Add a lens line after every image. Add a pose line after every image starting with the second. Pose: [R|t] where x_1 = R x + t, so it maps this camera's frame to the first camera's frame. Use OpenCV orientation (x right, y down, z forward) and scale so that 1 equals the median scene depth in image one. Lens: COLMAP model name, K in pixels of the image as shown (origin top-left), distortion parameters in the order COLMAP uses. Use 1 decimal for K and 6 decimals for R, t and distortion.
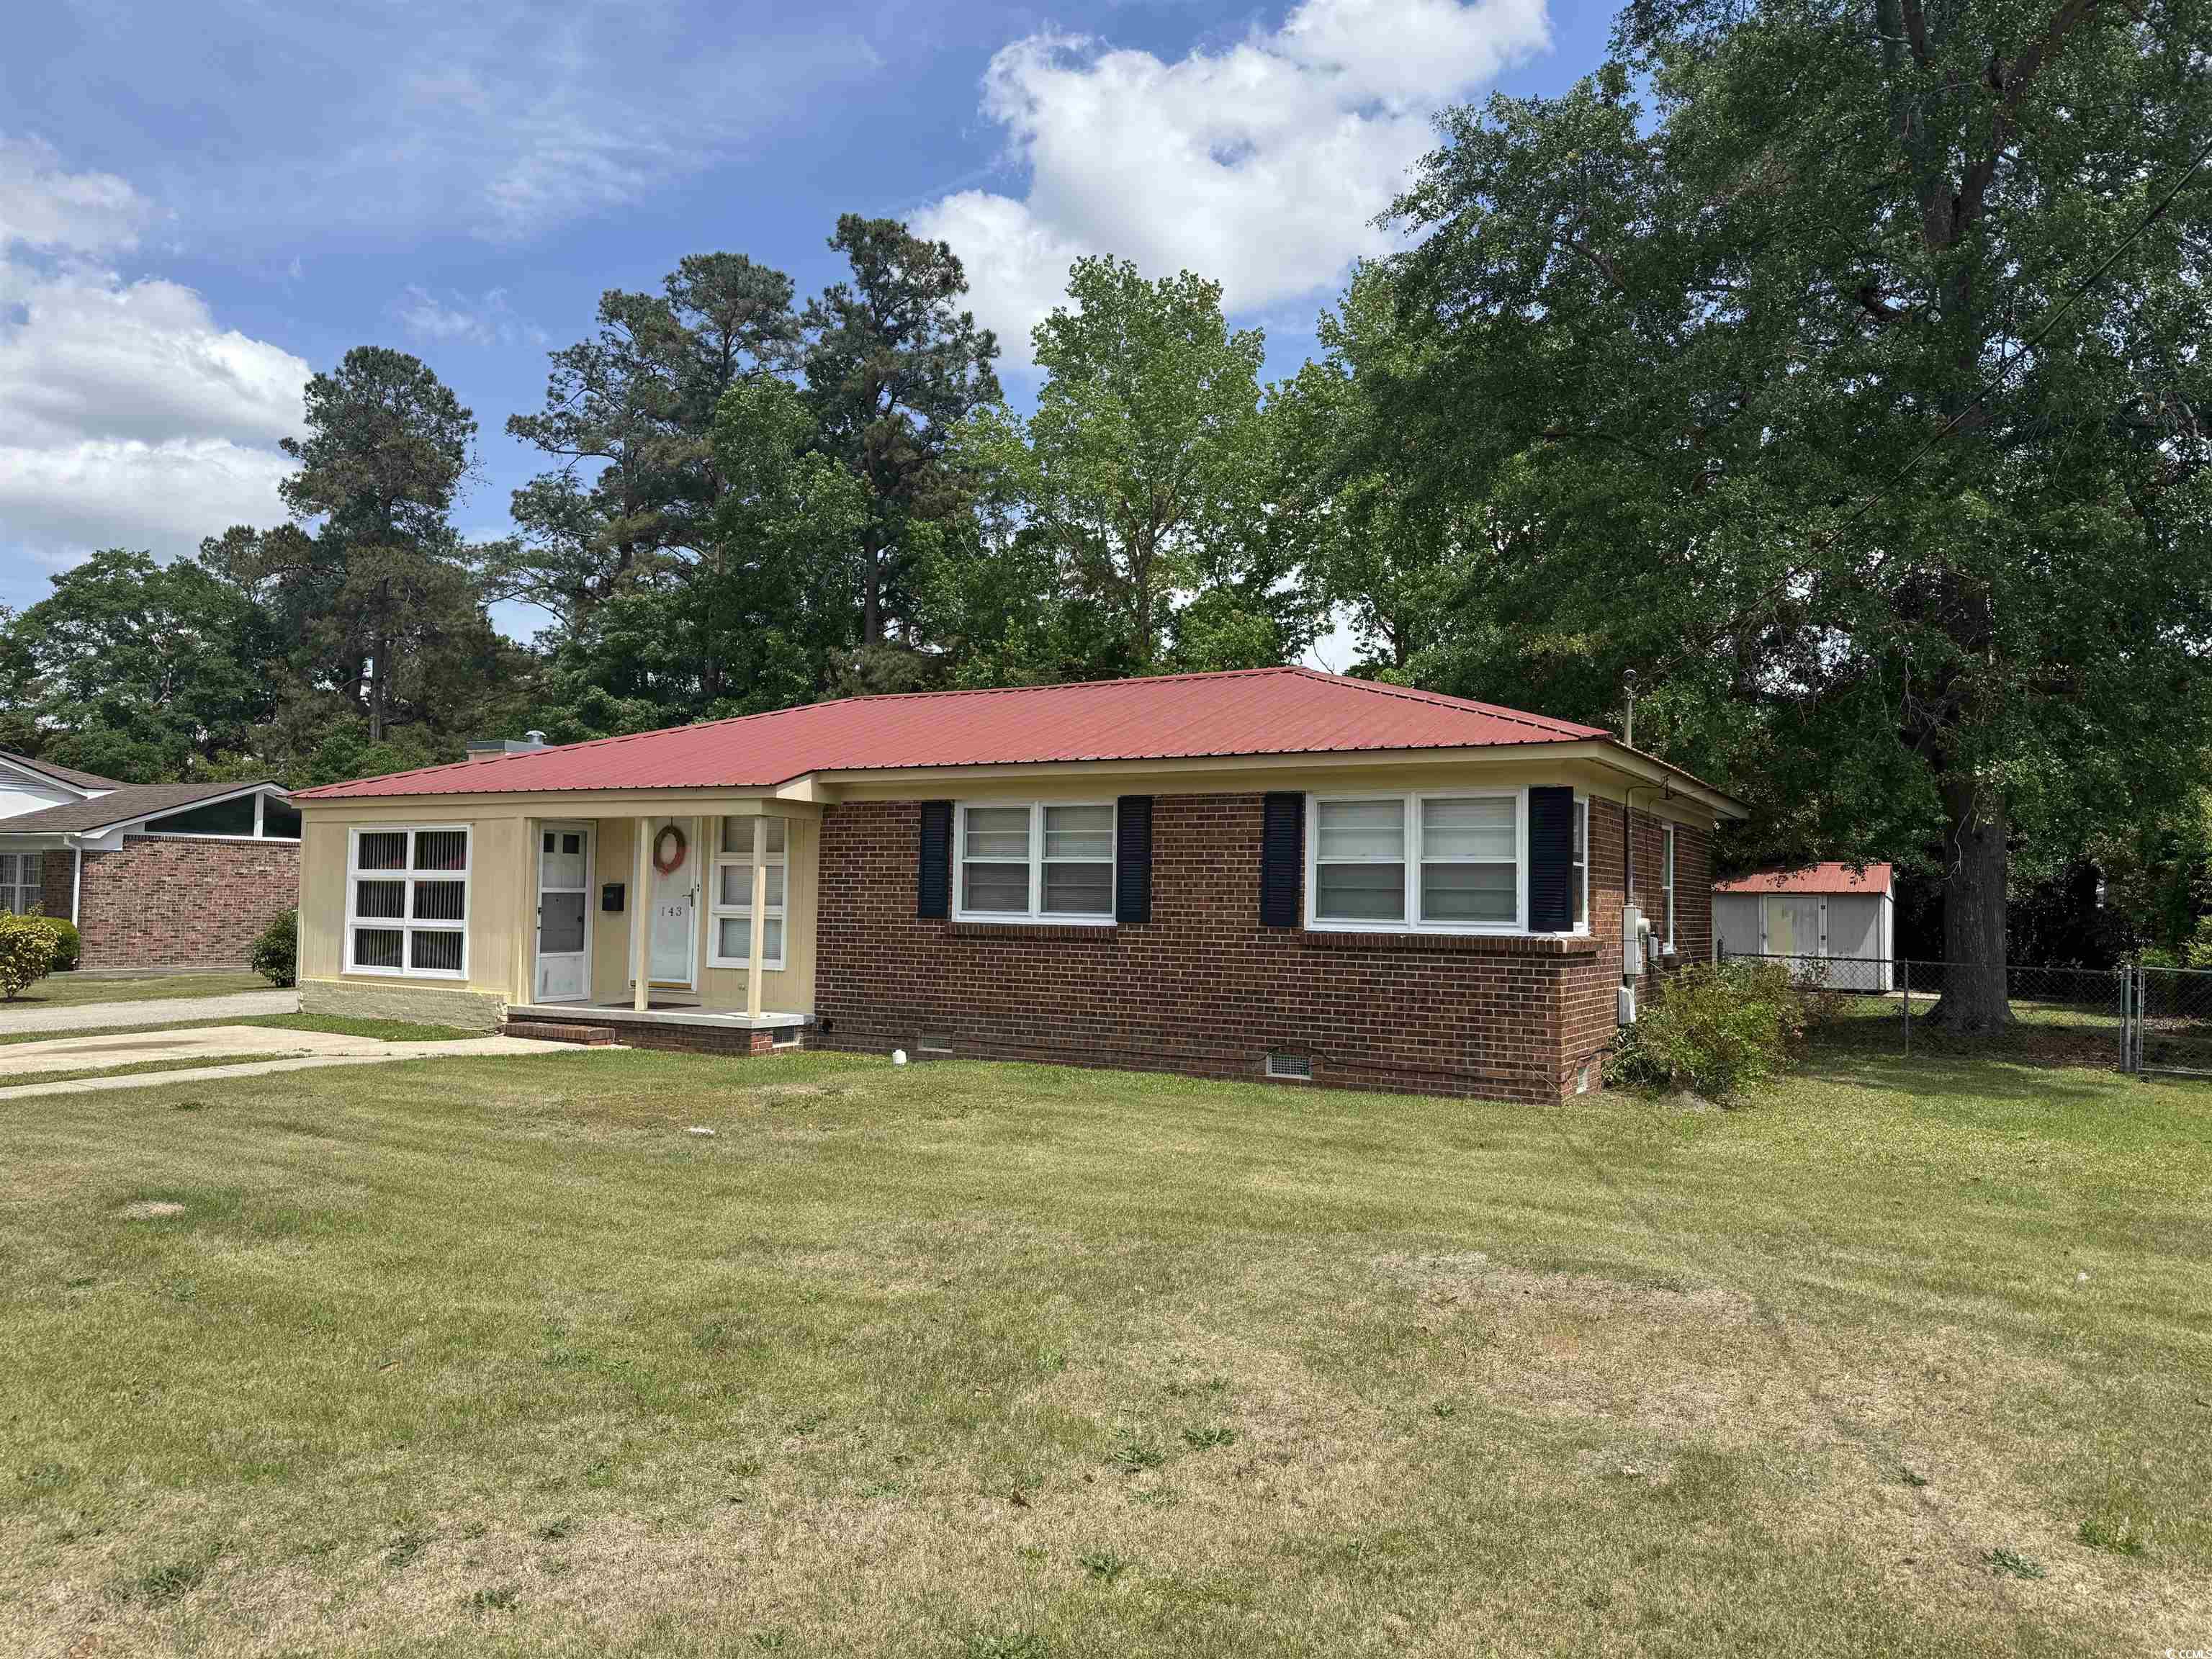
lens RADIAL K [[1561.8, 0, 1108.3], [0, 1561.8, 824.6], [0, 0, 1]] dist [0.040040, -0.037784]
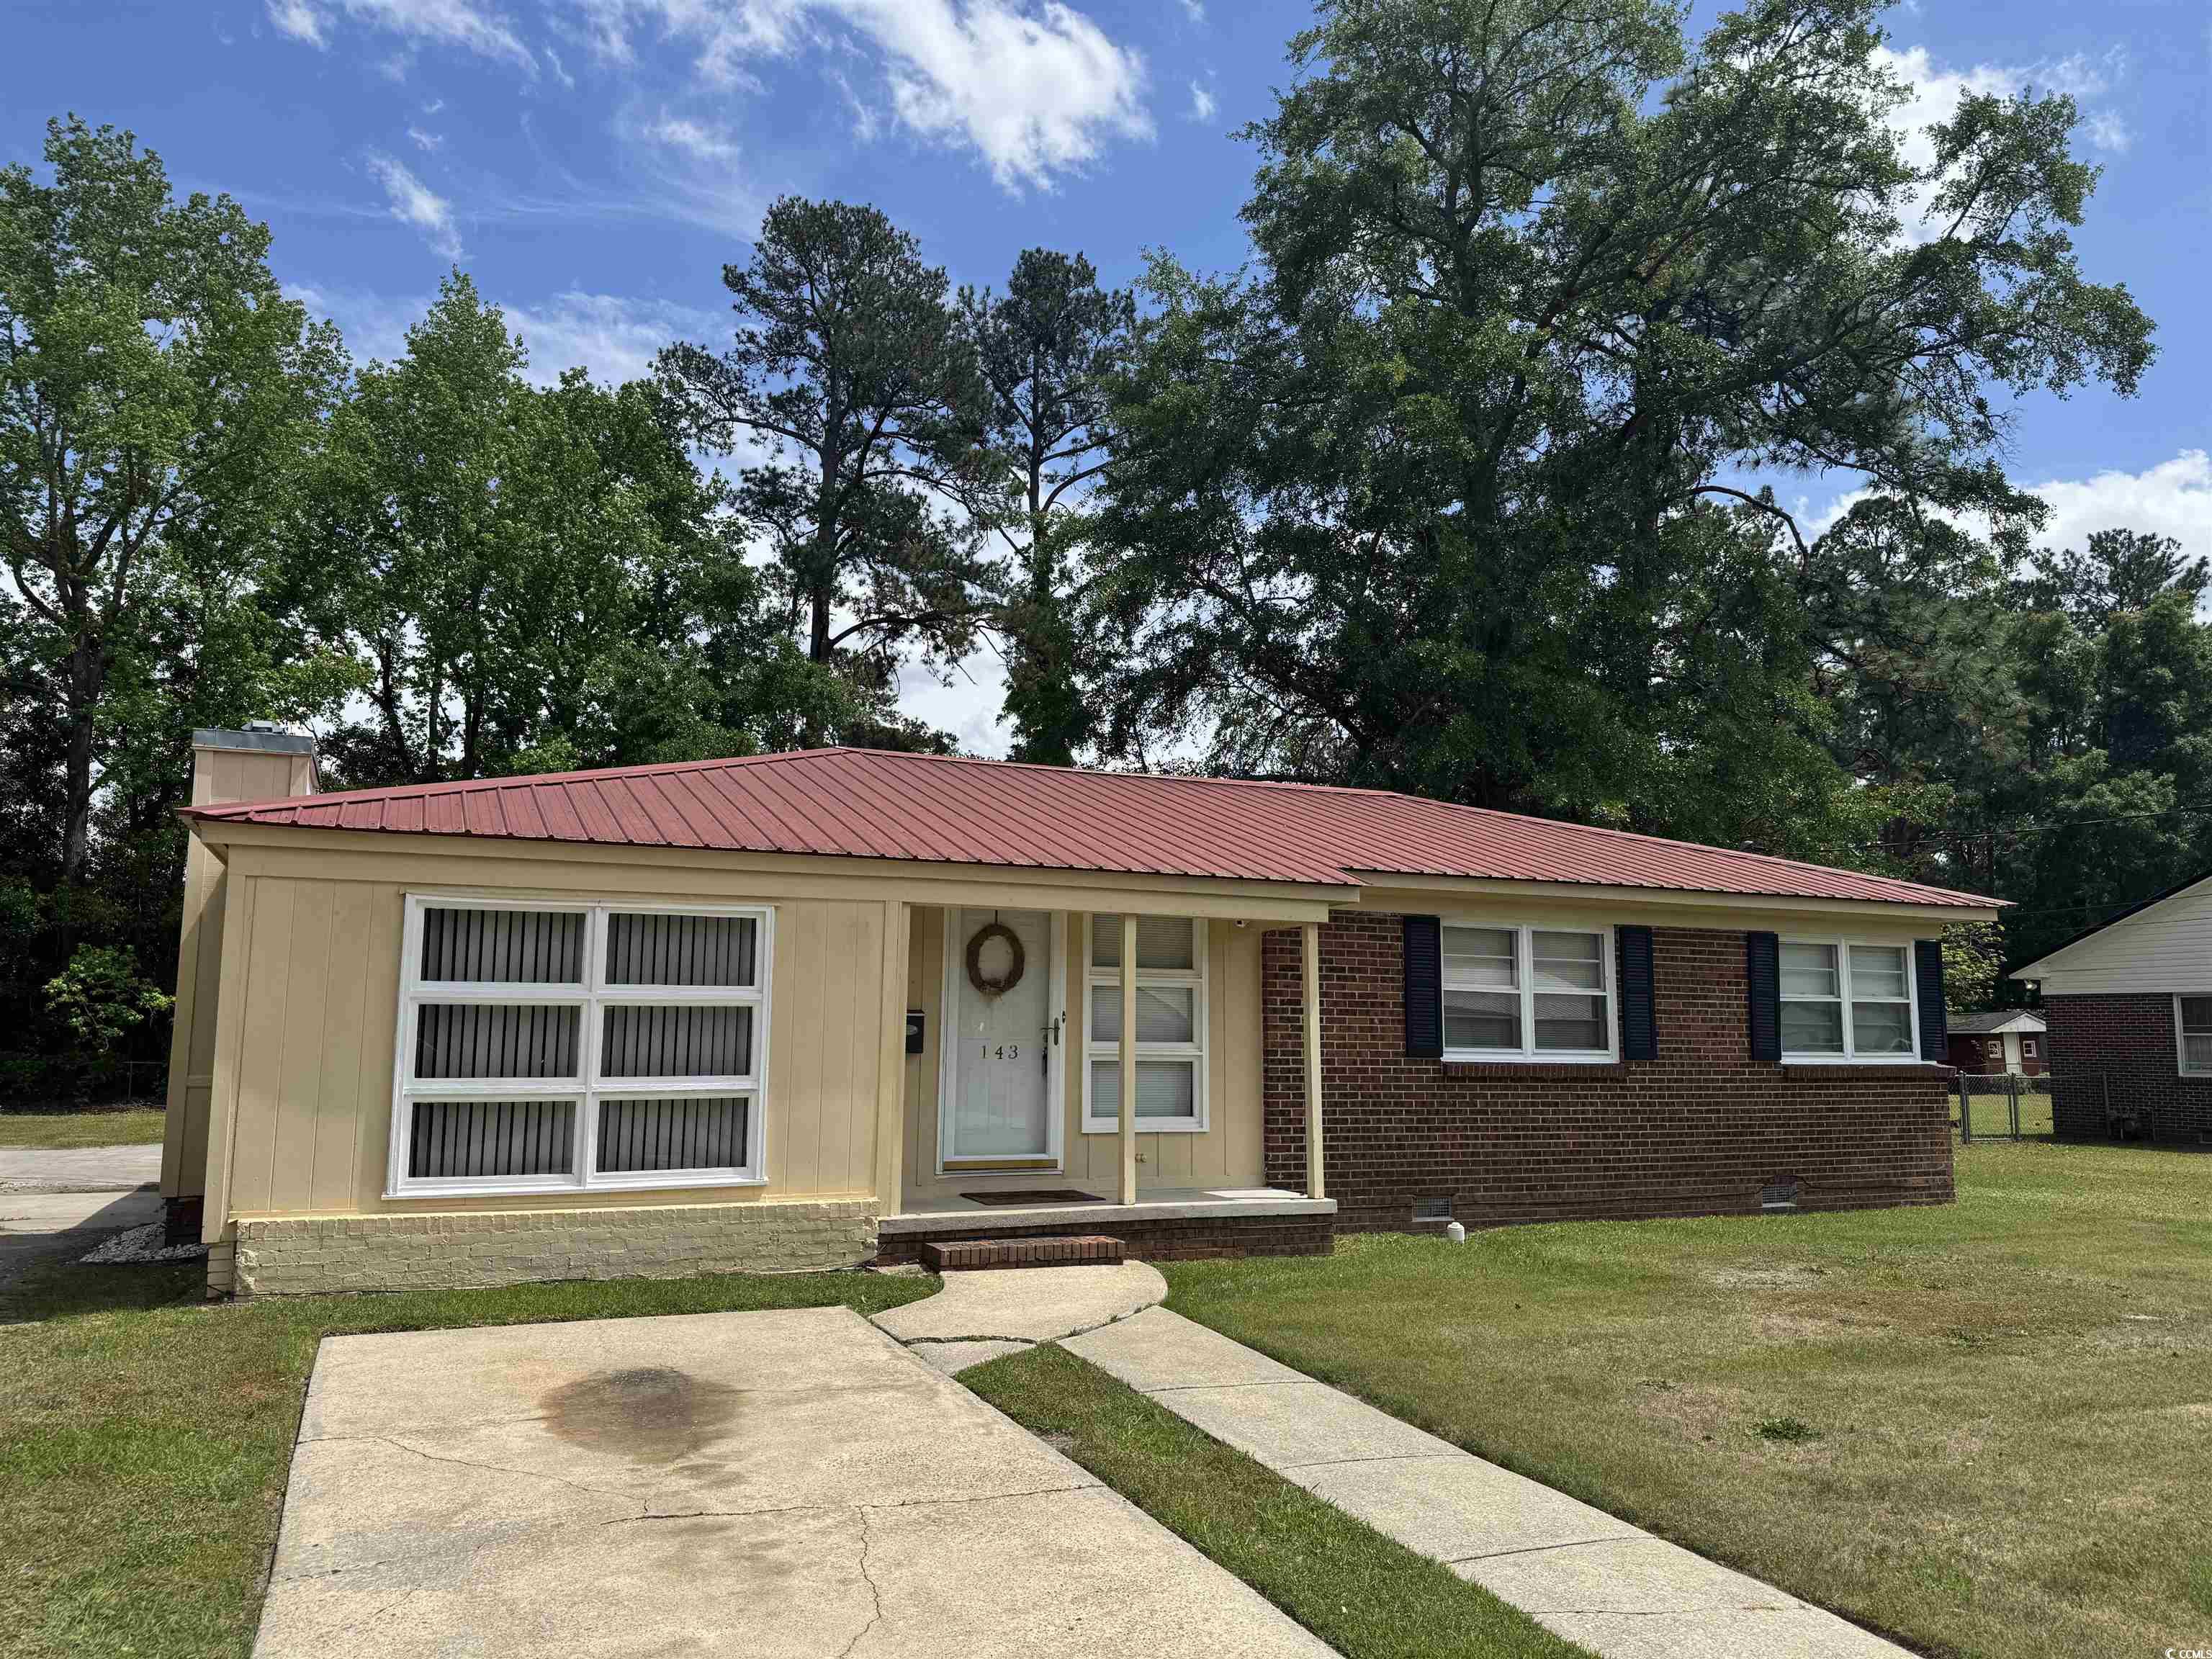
lens RADIAL K [[1561.8, 0, 1109.5], [0, 1561.8, 837.3], [0, 0, 1]] dist [0.040040, -0.037784]
pose [[0.601474, 0.089512, 0.793862, -0.880355], [-0.042554, 0.995882, -0.080049, 0.016726], [-0.797759, 0.014366, 0.602806, 0.626276]]
